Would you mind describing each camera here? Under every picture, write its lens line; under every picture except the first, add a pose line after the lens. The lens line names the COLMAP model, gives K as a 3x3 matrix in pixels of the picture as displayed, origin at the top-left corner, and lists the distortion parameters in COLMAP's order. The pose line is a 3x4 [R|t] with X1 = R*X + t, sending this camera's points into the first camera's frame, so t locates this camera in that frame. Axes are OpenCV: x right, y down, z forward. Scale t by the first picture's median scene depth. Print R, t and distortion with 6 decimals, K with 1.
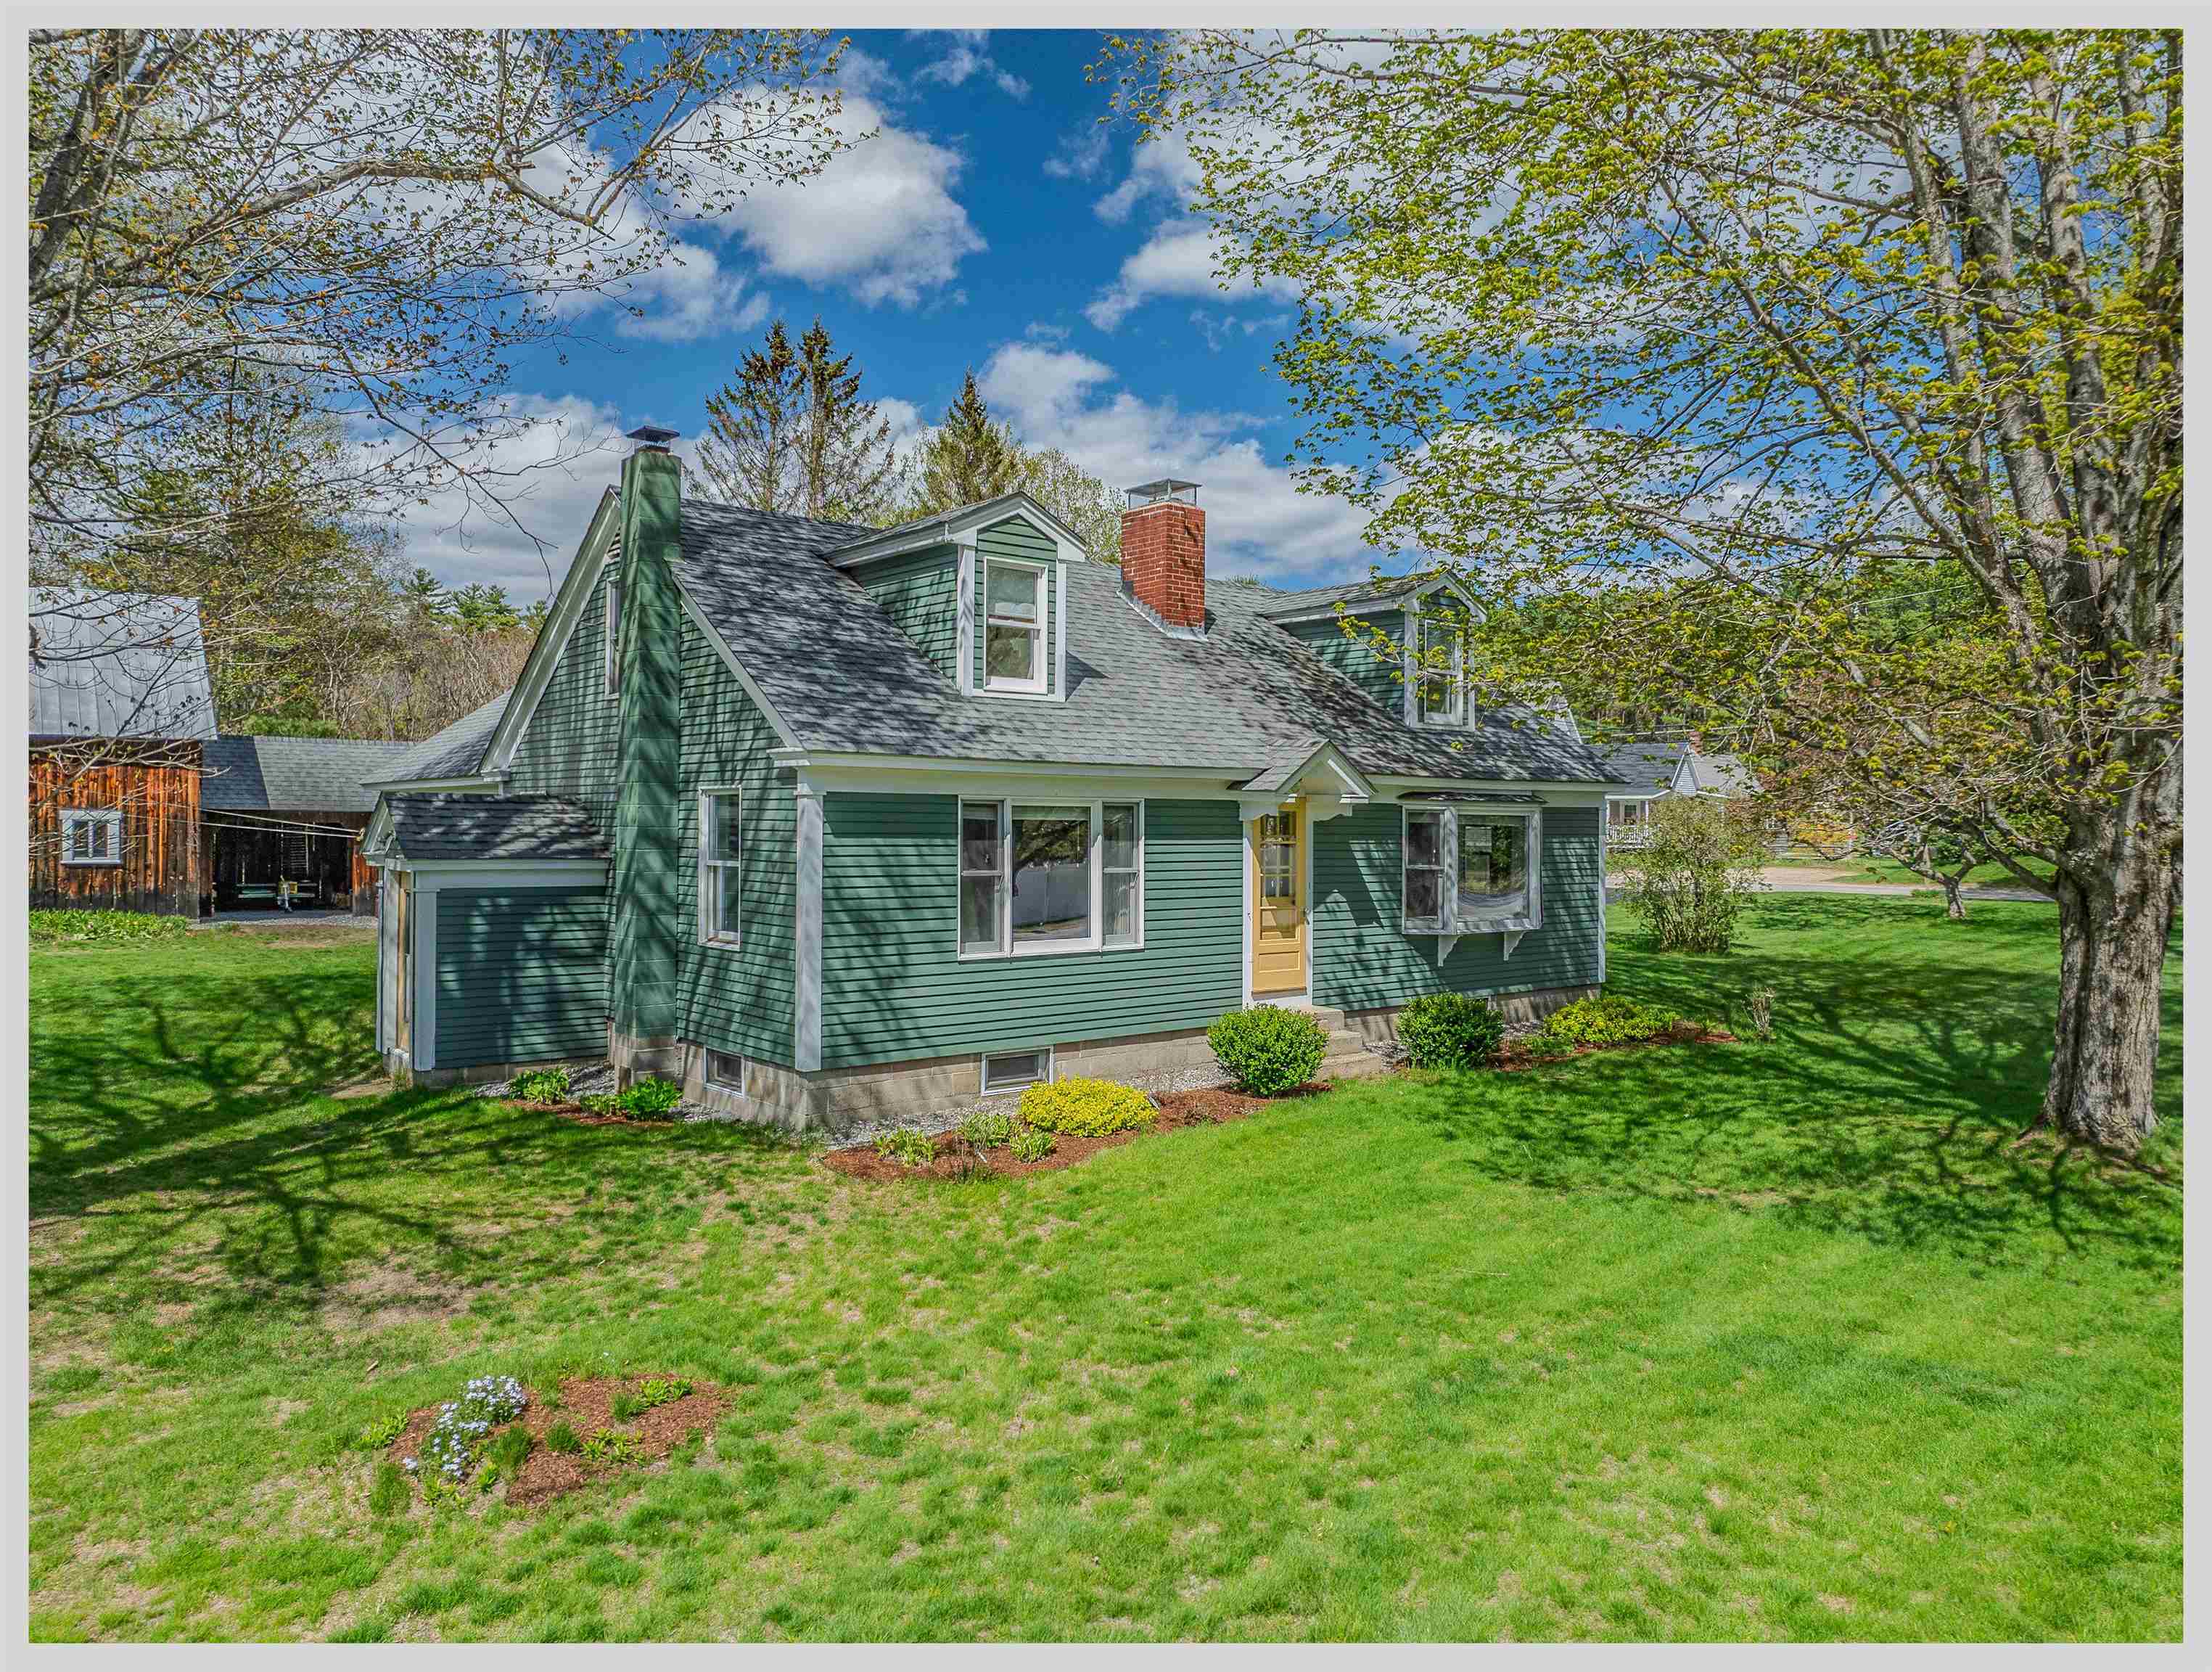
lens RADIAL K [[1503.7, 0, 1102.9], [0, 1503.7, 829.9], [0, 0, 1]] dist [-0.020131, -0.038581]
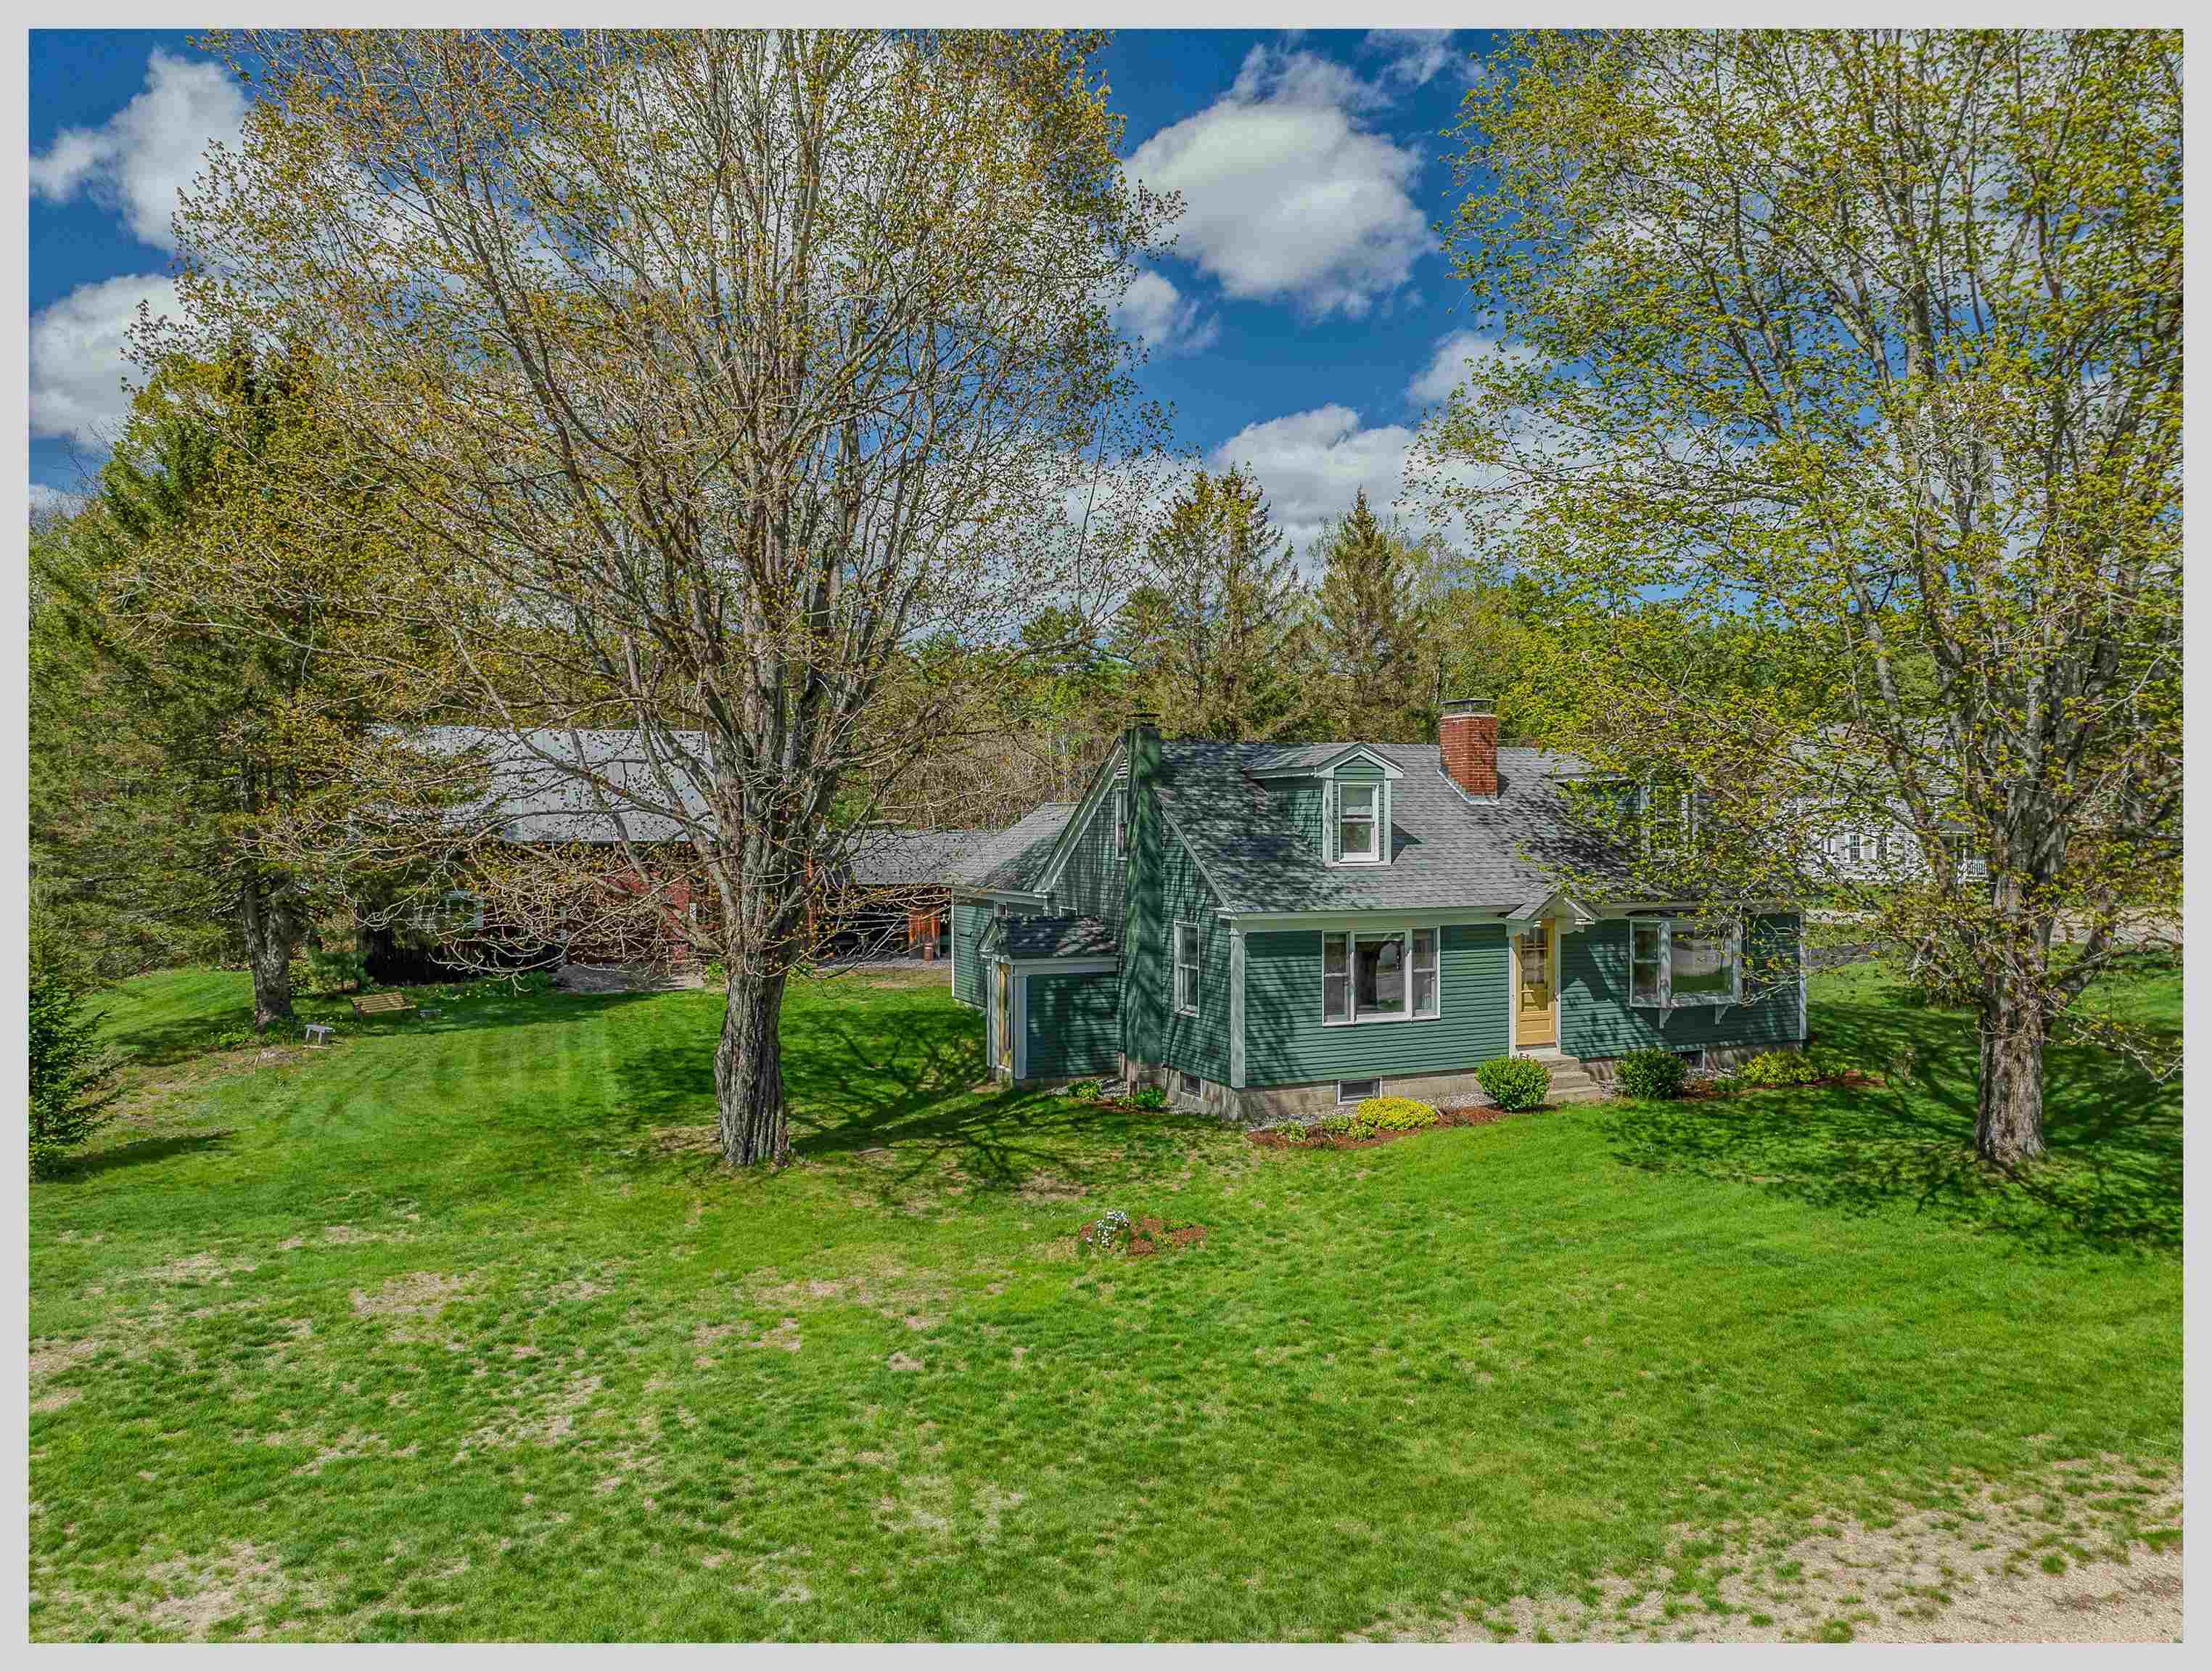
lens RADIAL K [[1503.7, 0, 1102.9], [0, 1503.7, 829.9], [0, 0, 1]] dist [-0.020131, -0.038581]
pose [[0.961915, -0.010325, -0.273152, 0.128487], [0.009196, 0.999943, -0.005415, -0.125897], [0.273192, 0.002697, 0.961956, -0.700467]]
